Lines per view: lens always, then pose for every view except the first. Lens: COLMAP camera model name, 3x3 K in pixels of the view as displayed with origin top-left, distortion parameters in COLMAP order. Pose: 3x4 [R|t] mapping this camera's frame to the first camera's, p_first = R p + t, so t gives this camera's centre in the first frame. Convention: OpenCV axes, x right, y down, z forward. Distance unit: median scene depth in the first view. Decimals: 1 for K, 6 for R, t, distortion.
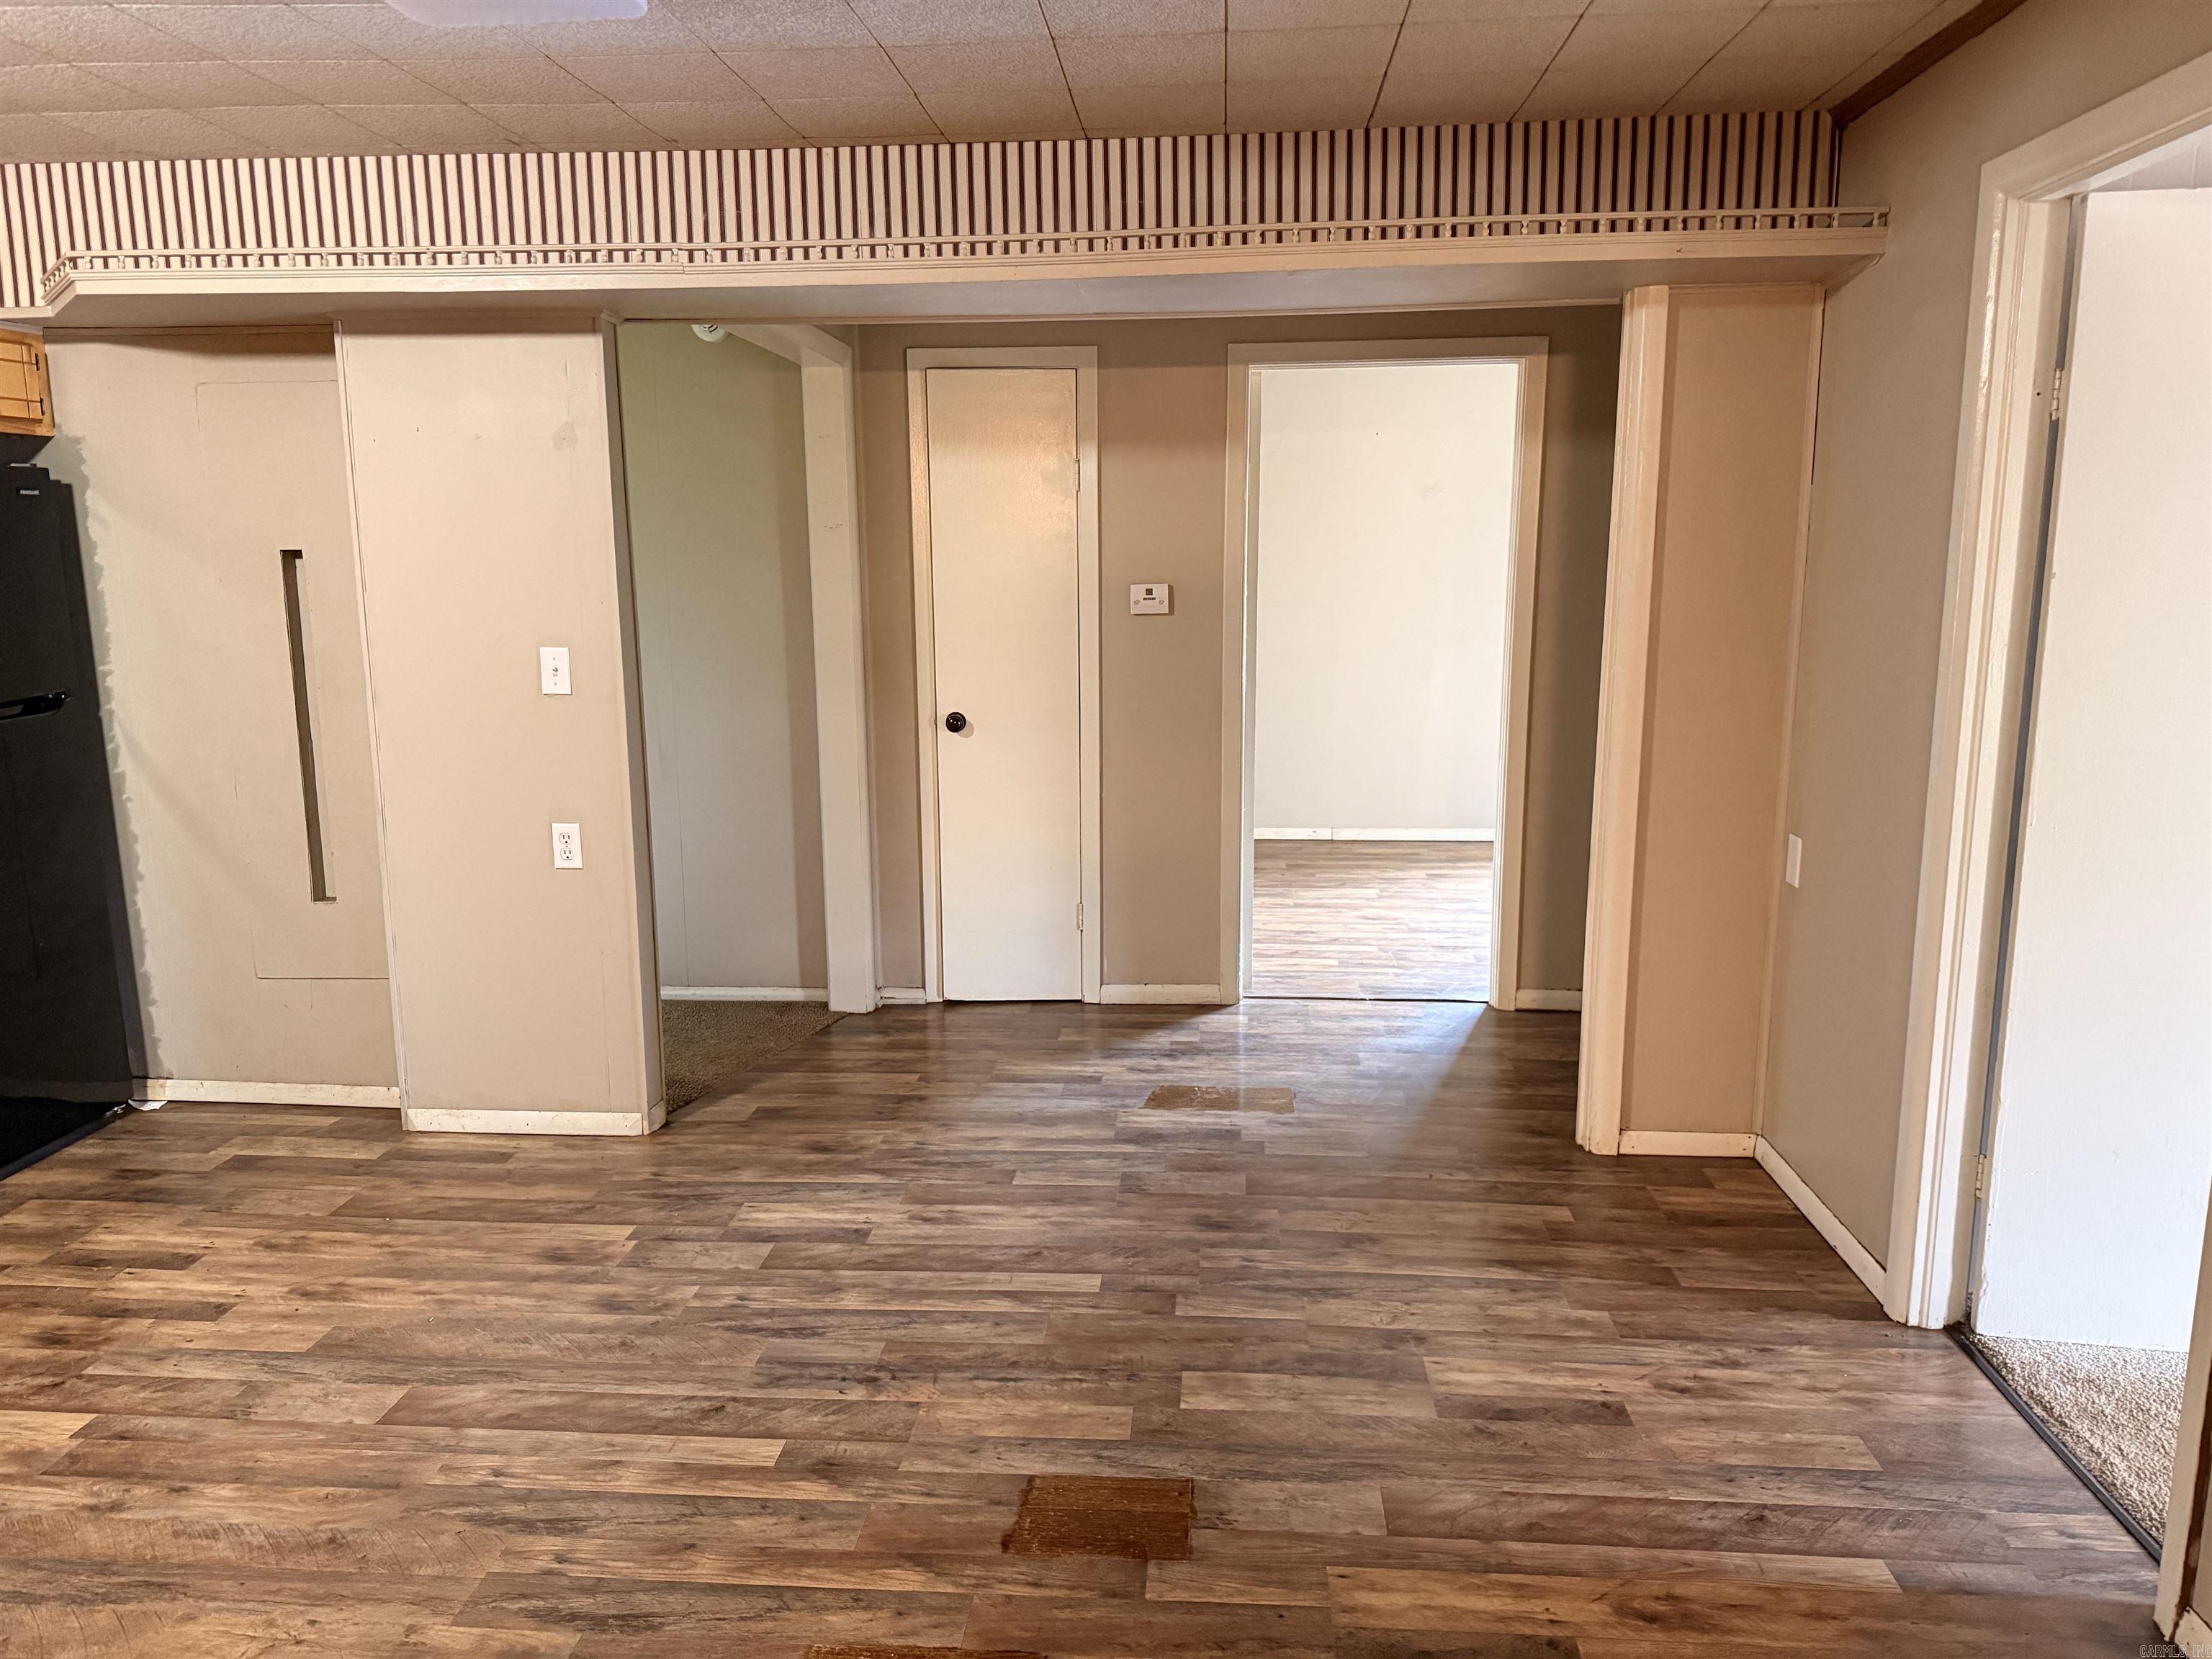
lens RADIAL K [[1578.4, 0, 1106.0], [0, 1578.4, 829.5], [0, 0, 1]] dist [0.002081, -0.001094]
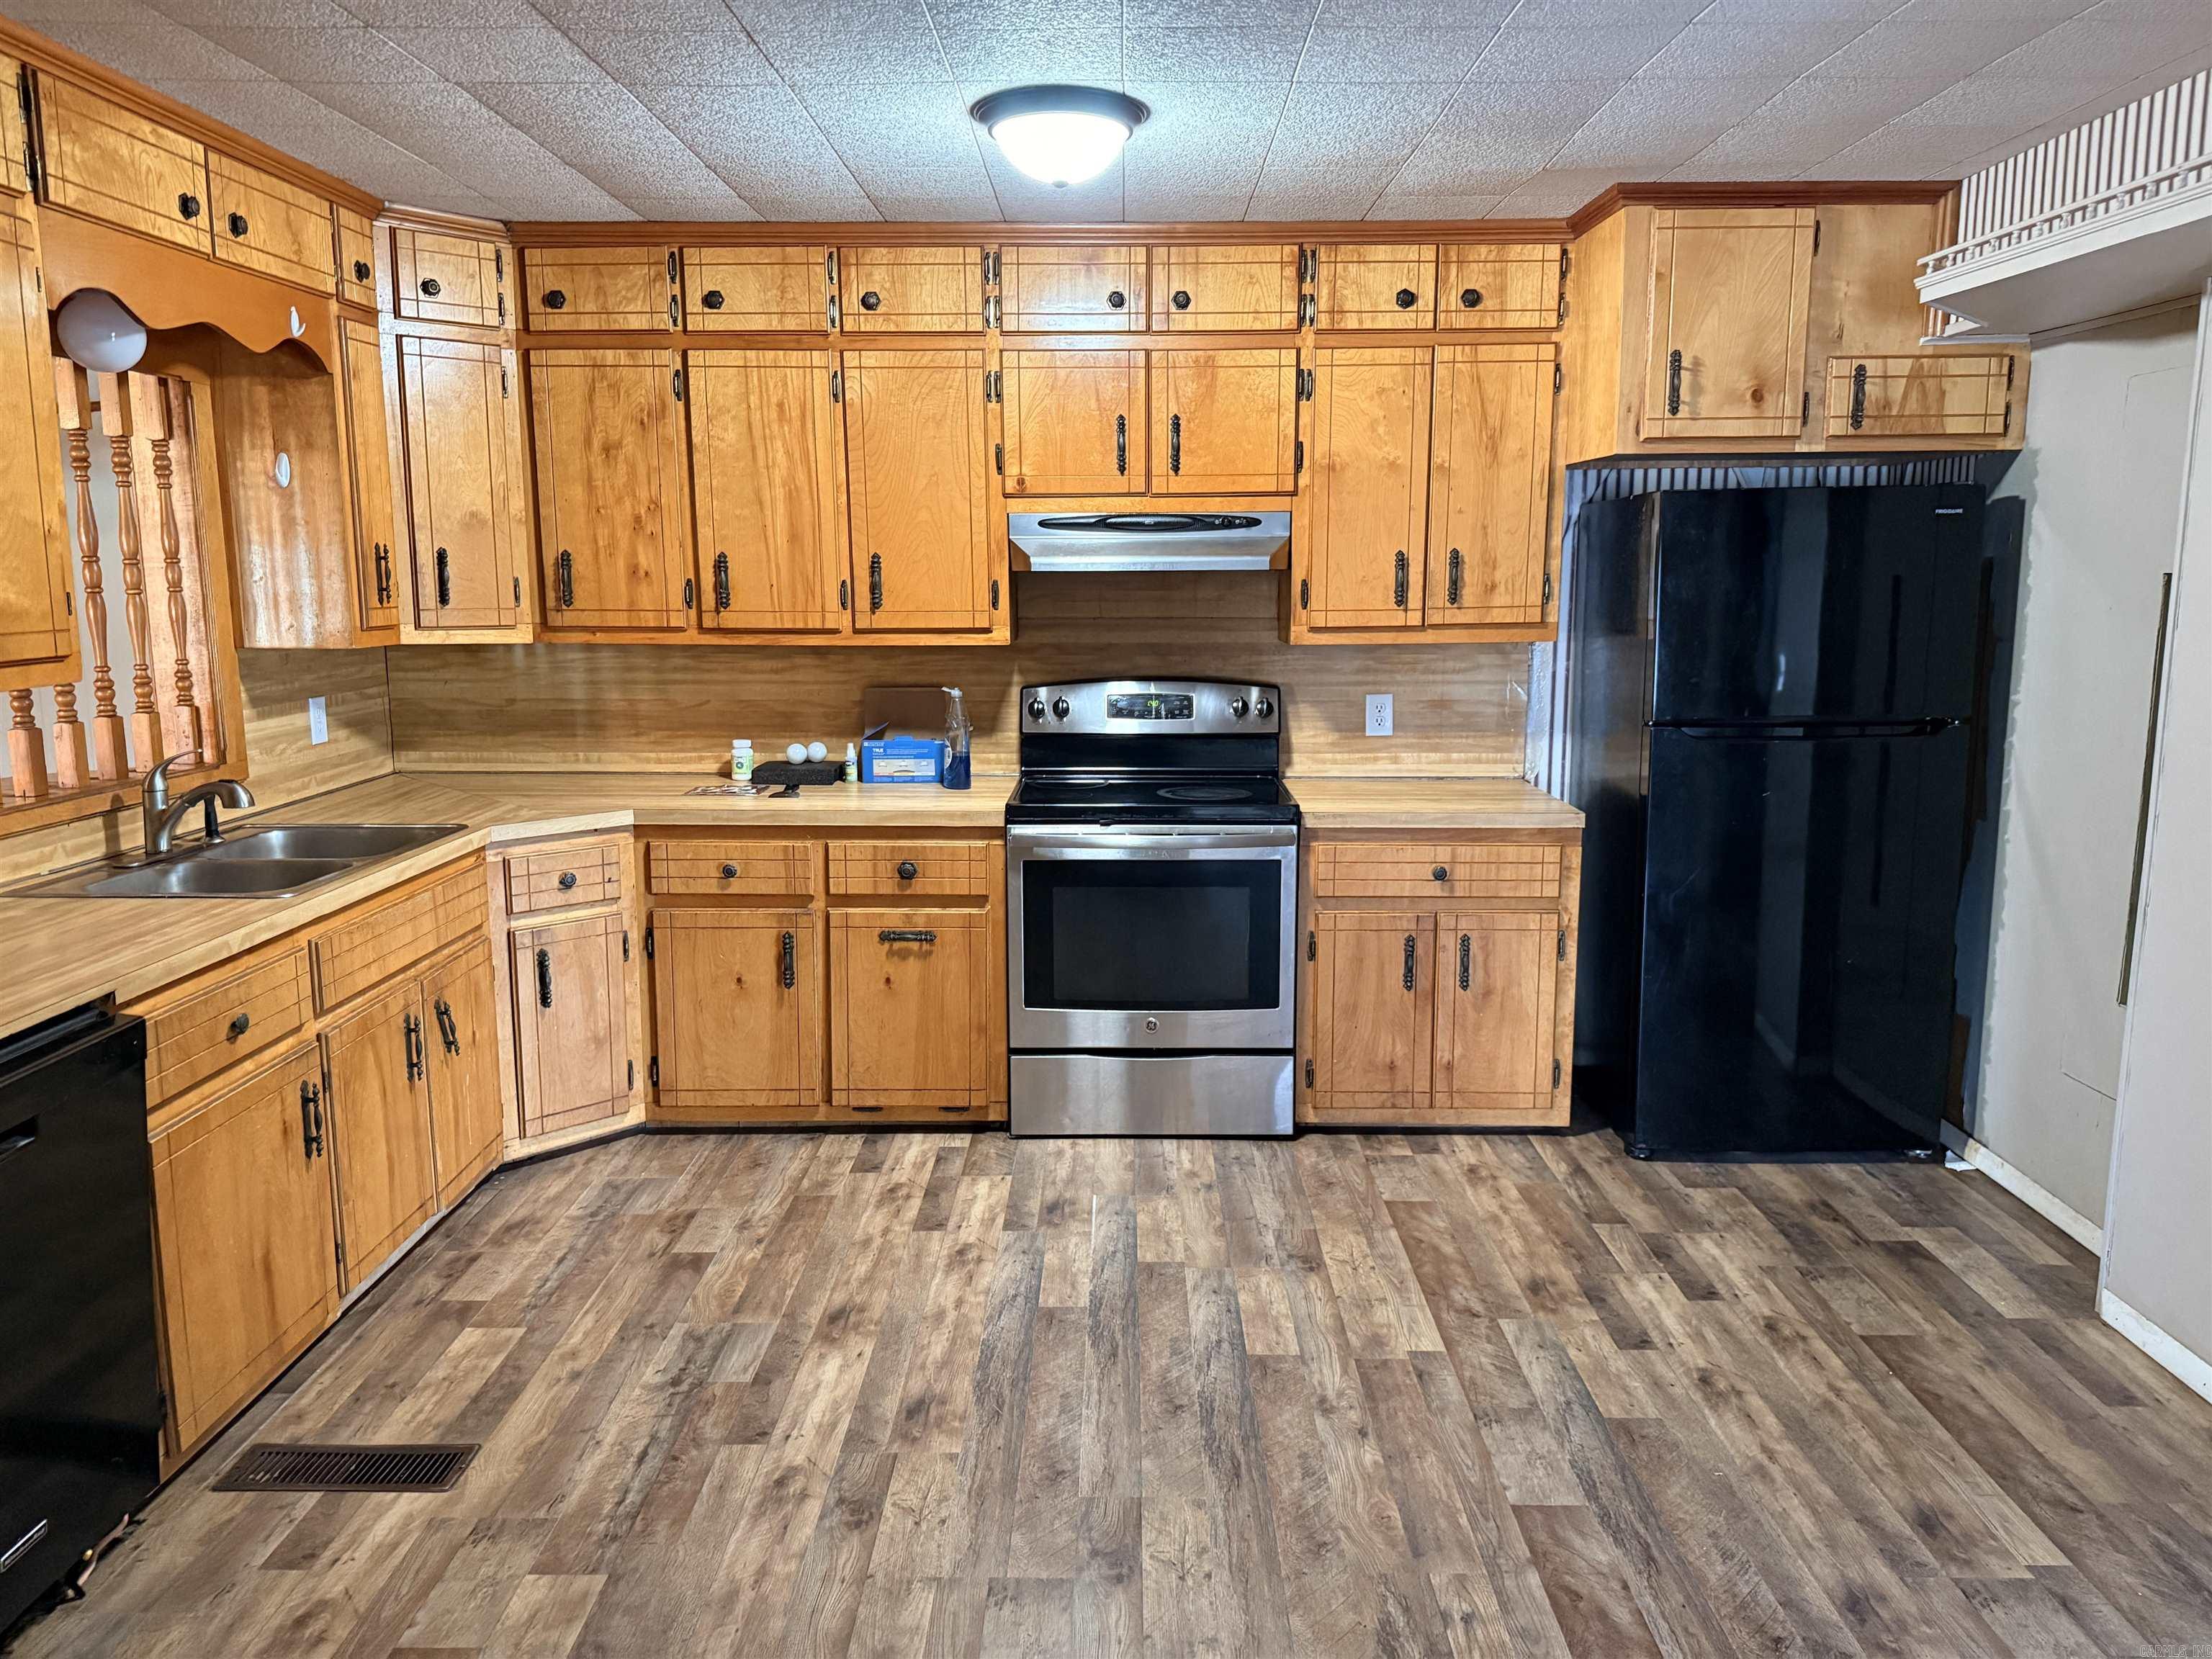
lens RADIAL K [[1546.3, 0, 1119.0], [0, 1546.3, 822.7], [0, 0, 1]] dist [0.109142, -0.188745]
pose [[0.073893, 0.168288, -0.982964, 0.312440], [-0.176087, 0.972374, 0.153238, -0.101658], [0.981597, 0.161764, 0.101485, 0.518009]]
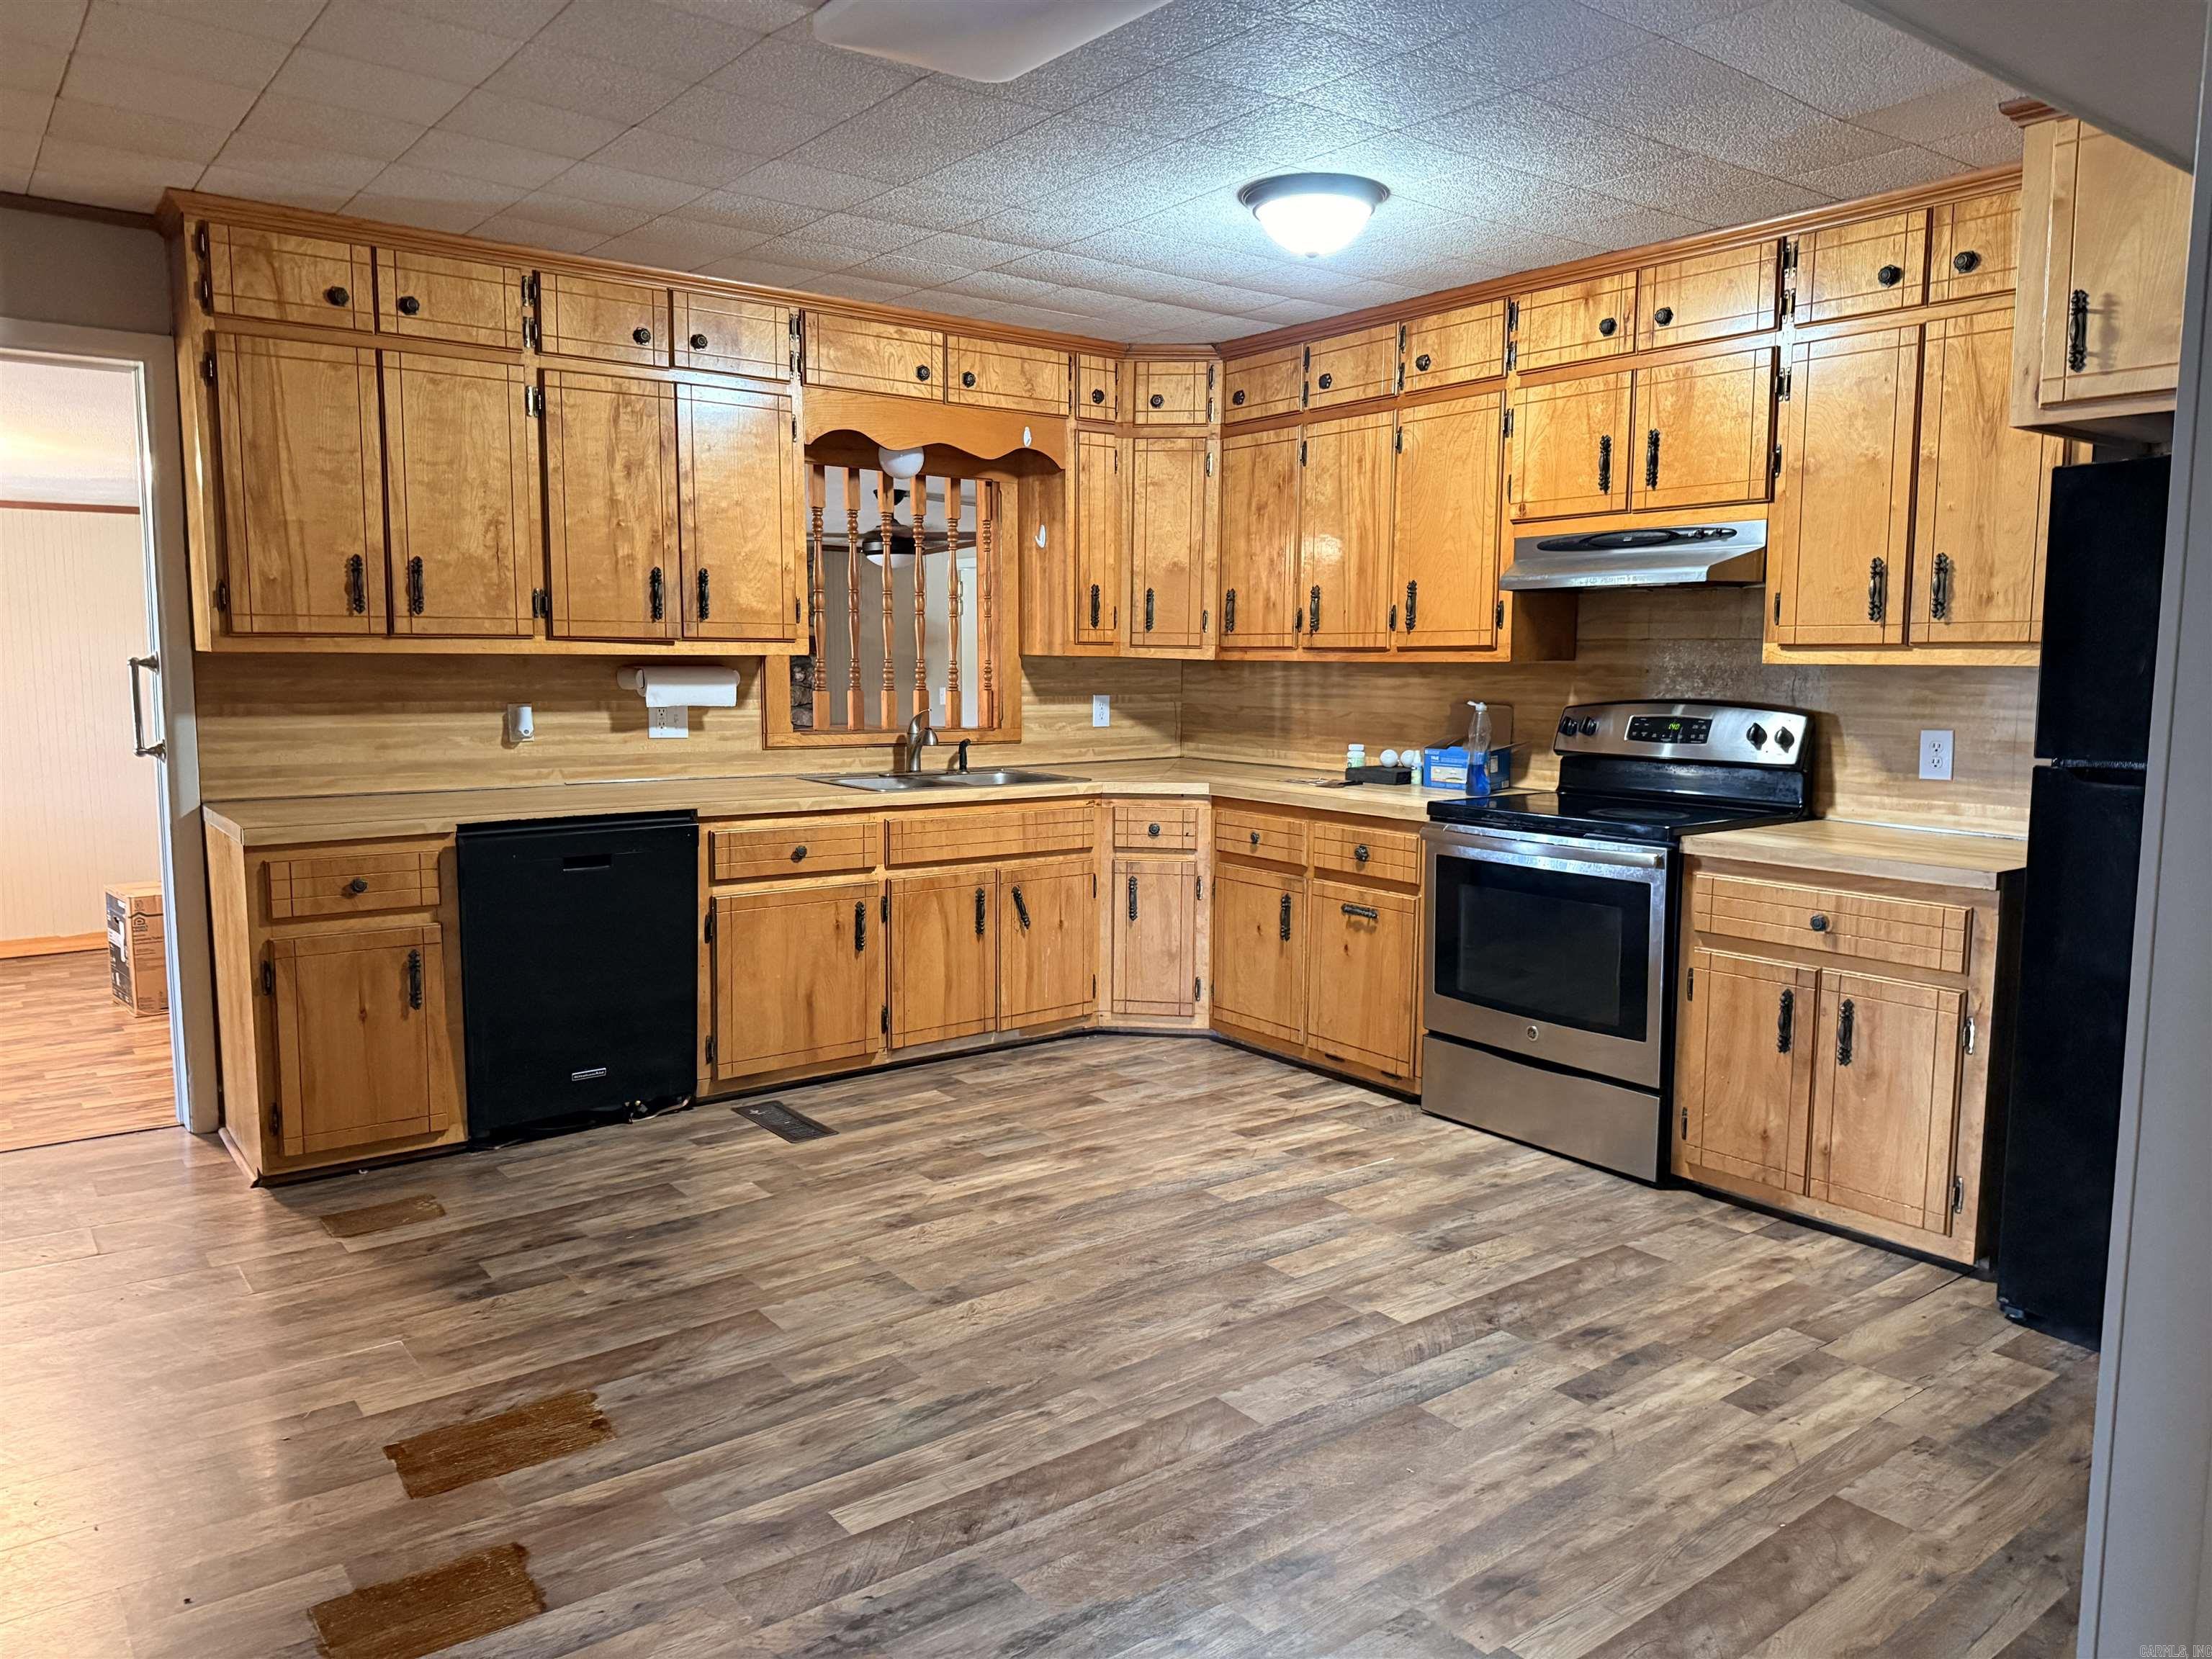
lens RADIAL K [[1539.3, 0, 1106.0], [0, 1539.3, 829.5], [0, 0, 1]] dist [0.146852, -0.265668]
pose [[-0.743160, 0.076986, -0.664670, 0.204090], [-0.121571, 0.961290, 0.247270, -0.189254], [0.657977, 0.264566, -0.705033, 1.334742]]
